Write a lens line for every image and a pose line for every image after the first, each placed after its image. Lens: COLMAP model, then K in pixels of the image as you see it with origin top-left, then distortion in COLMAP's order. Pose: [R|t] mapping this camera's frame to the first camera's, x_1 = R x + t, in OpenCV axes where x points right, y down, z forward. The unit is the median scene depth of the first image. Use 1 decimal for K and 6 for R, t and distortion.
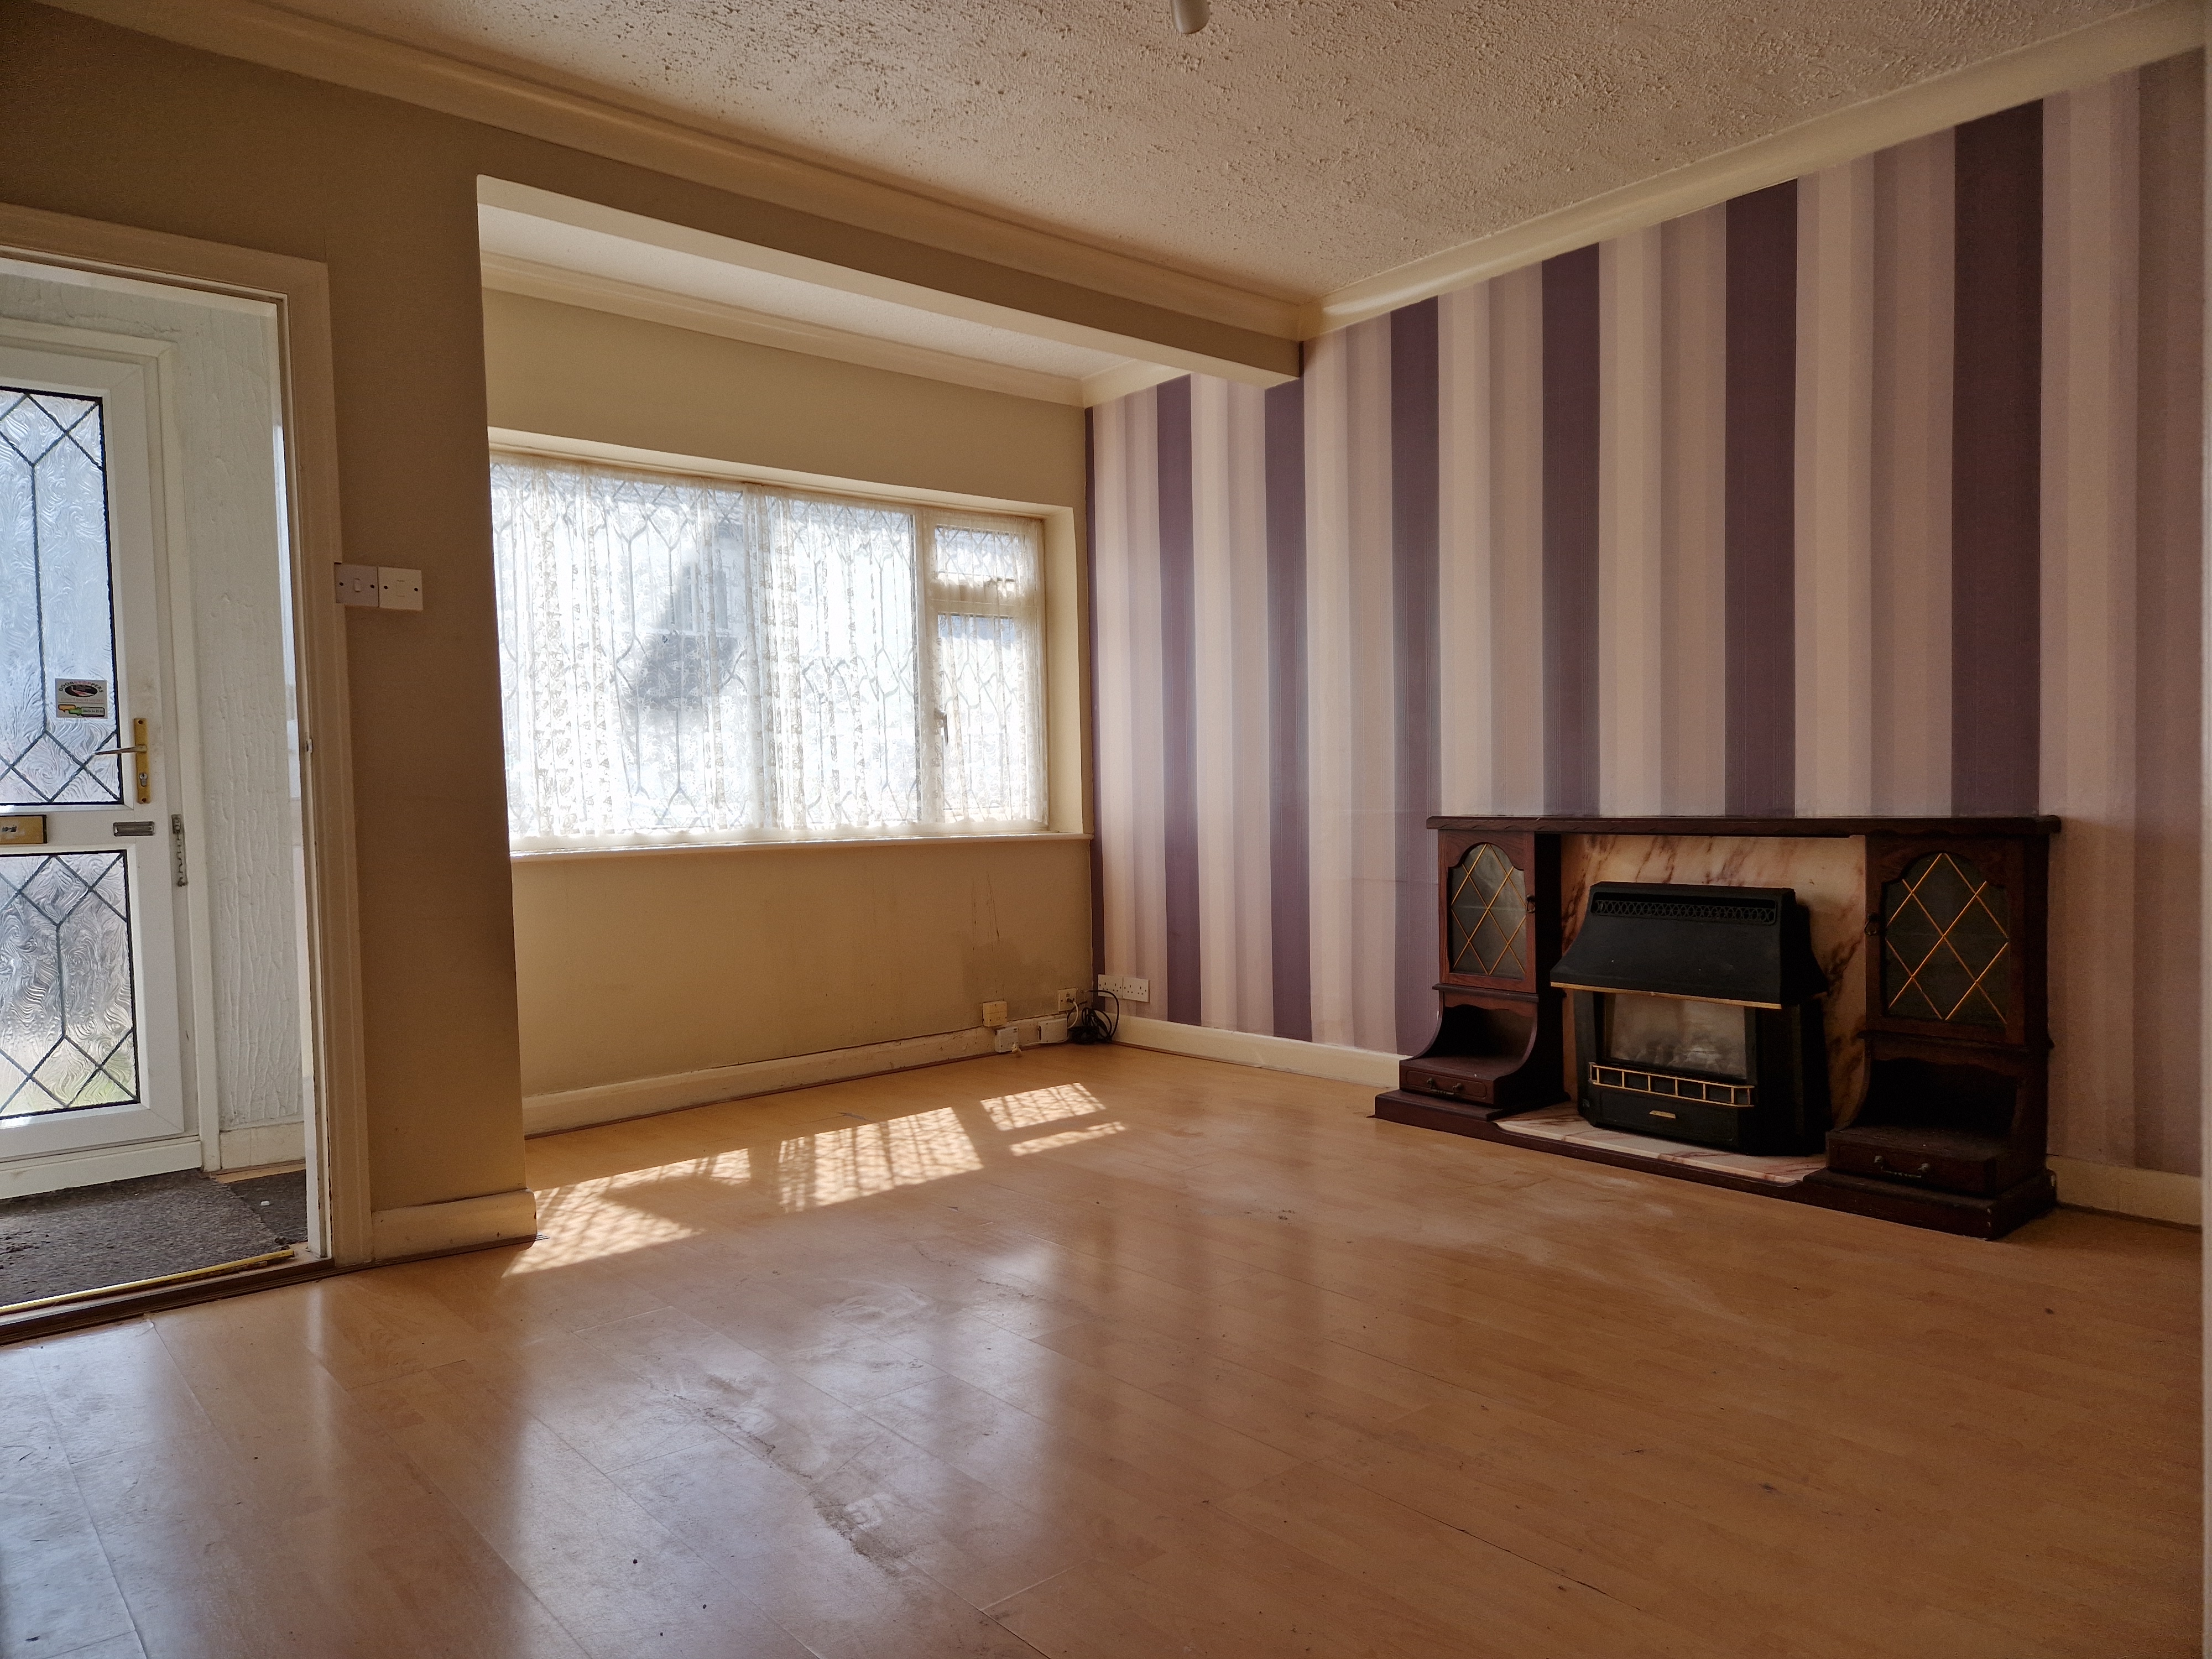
lens RADIAL K [[1480.7, 0, 1108.1], [0, 1480.7, 842.4], [0, 0, 1]] dist [0.107228, -0.096222]
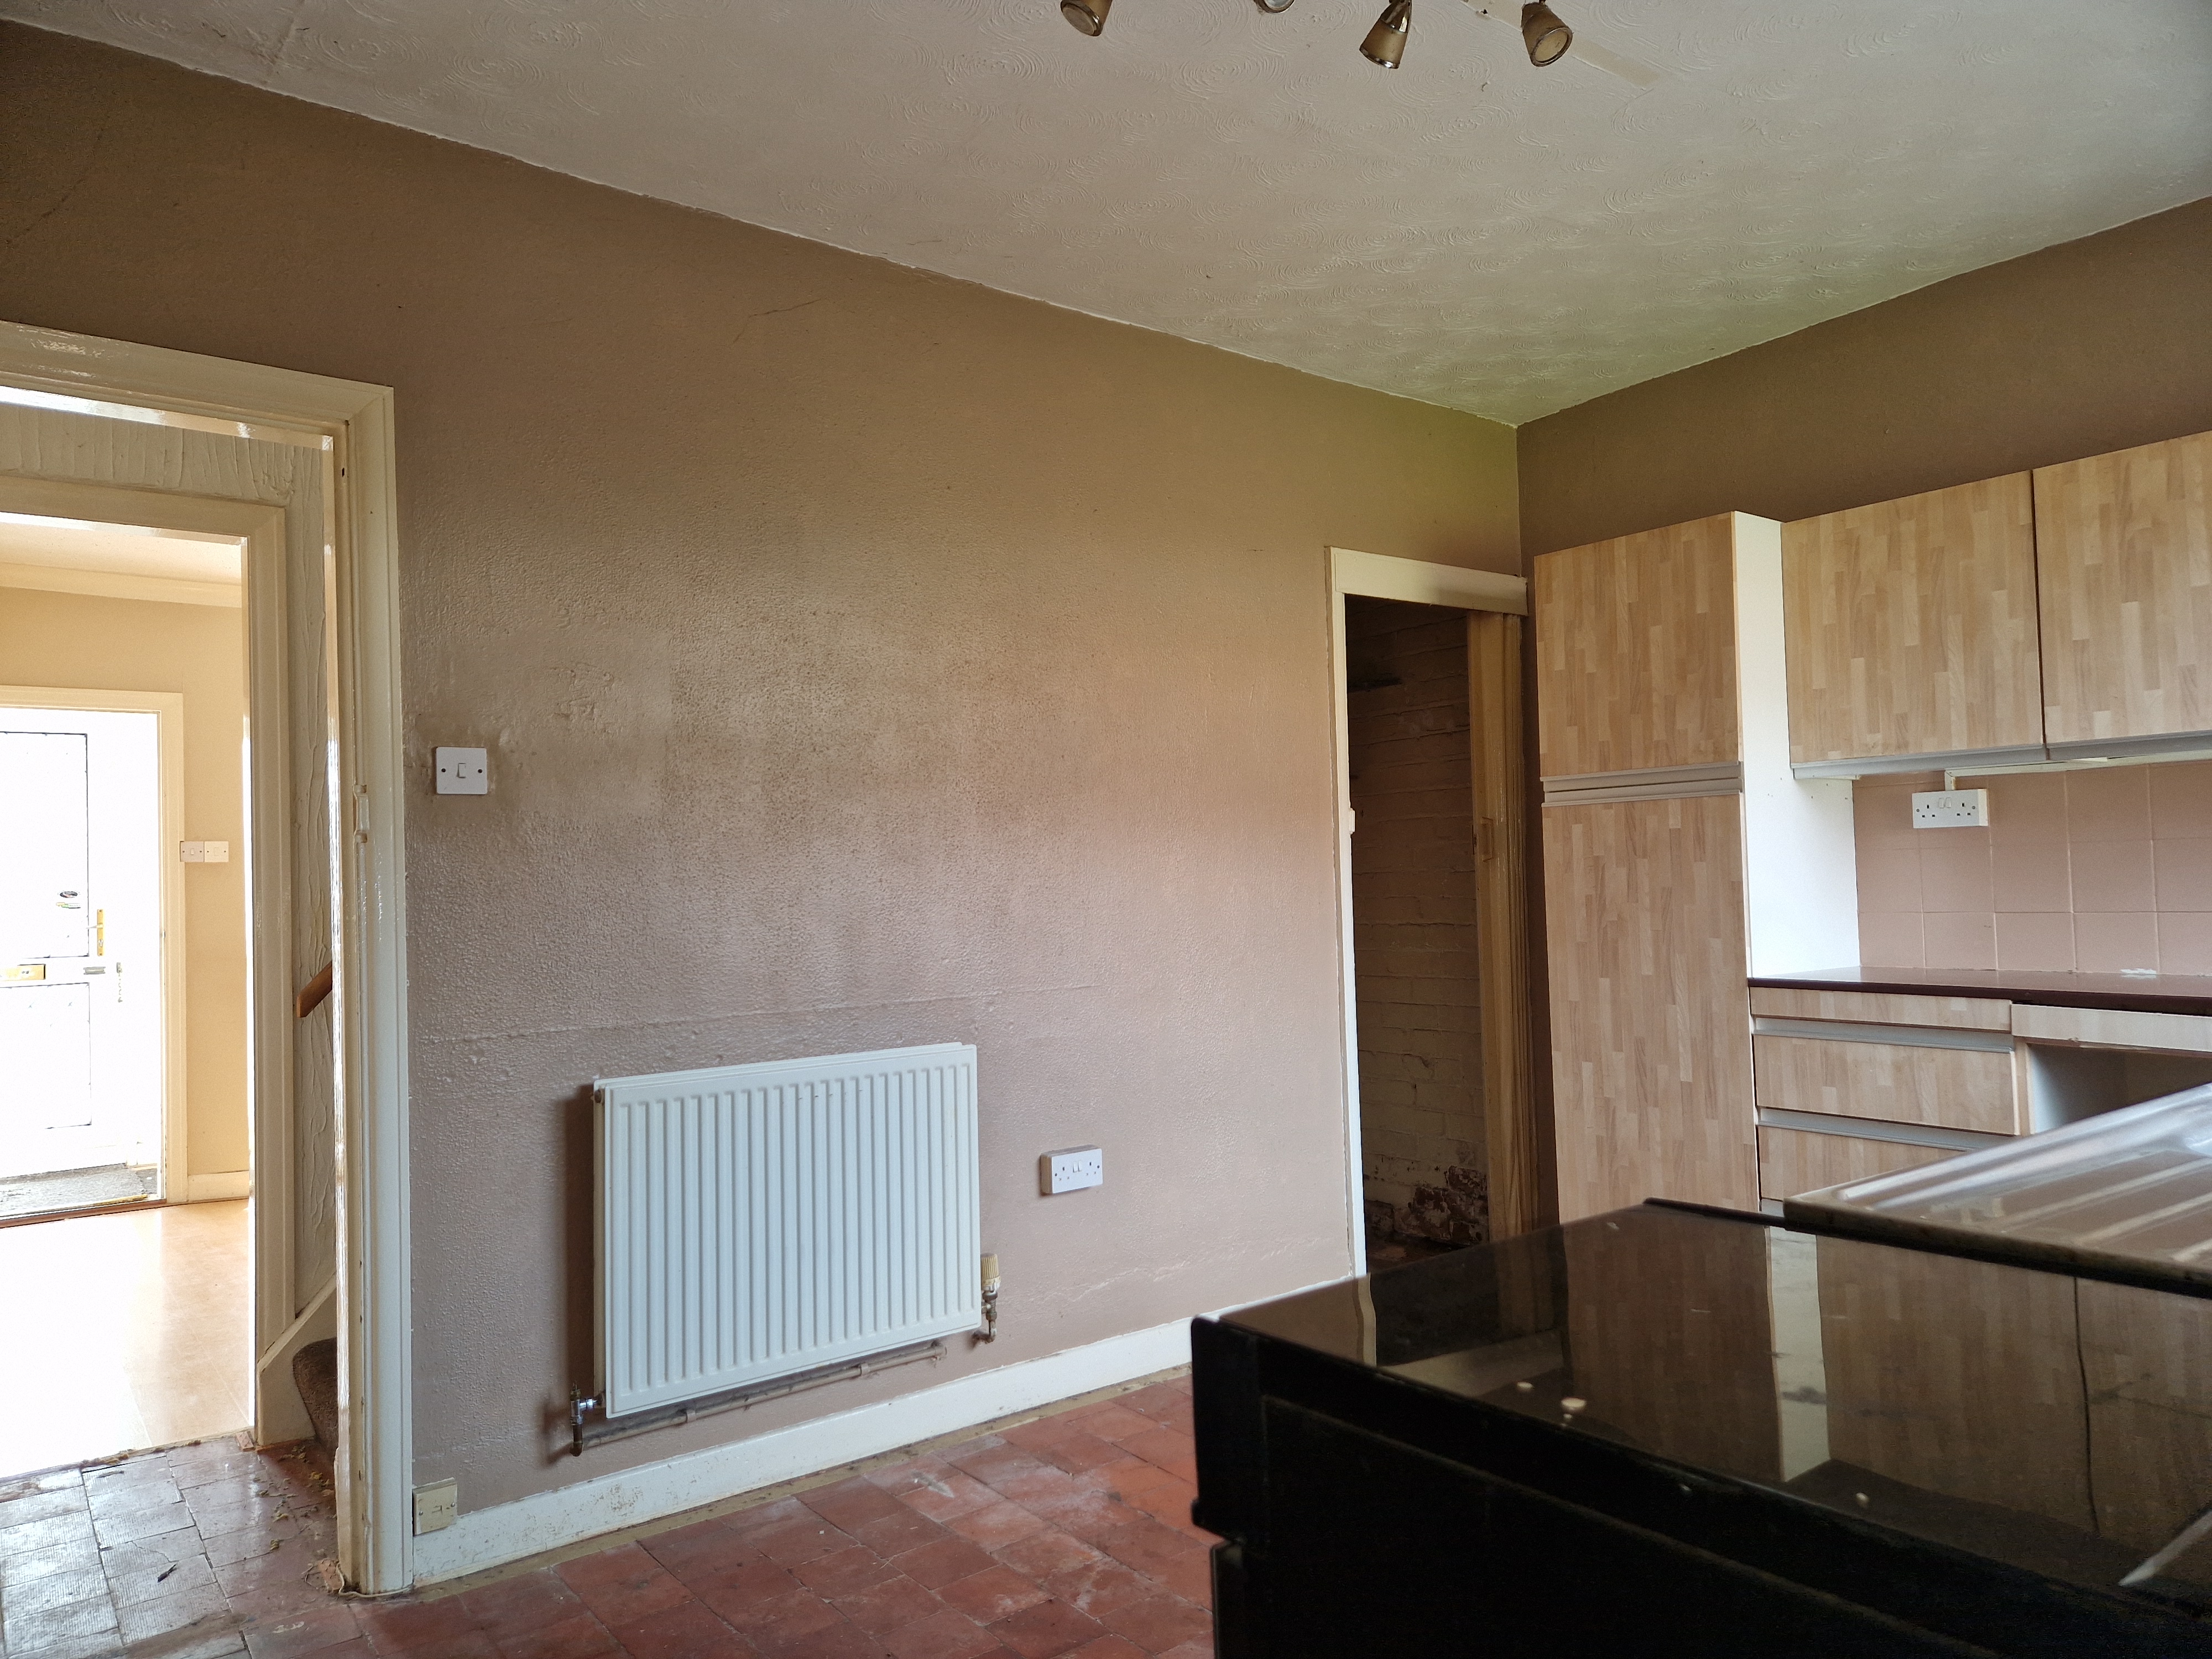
lens RADIAL K [[1480.7, 0, 1108.1], [0, 1480.7, 842.4], [0, 0, 1]] dist [0.107228, -0.096222]
pose [[0.998827, -0.005340, -0.048135, 0.646621], [0.002247, 0.997942, -0.064081, -0.042507], [0.048378, 0.063898, 0.996783, -0.748029]]
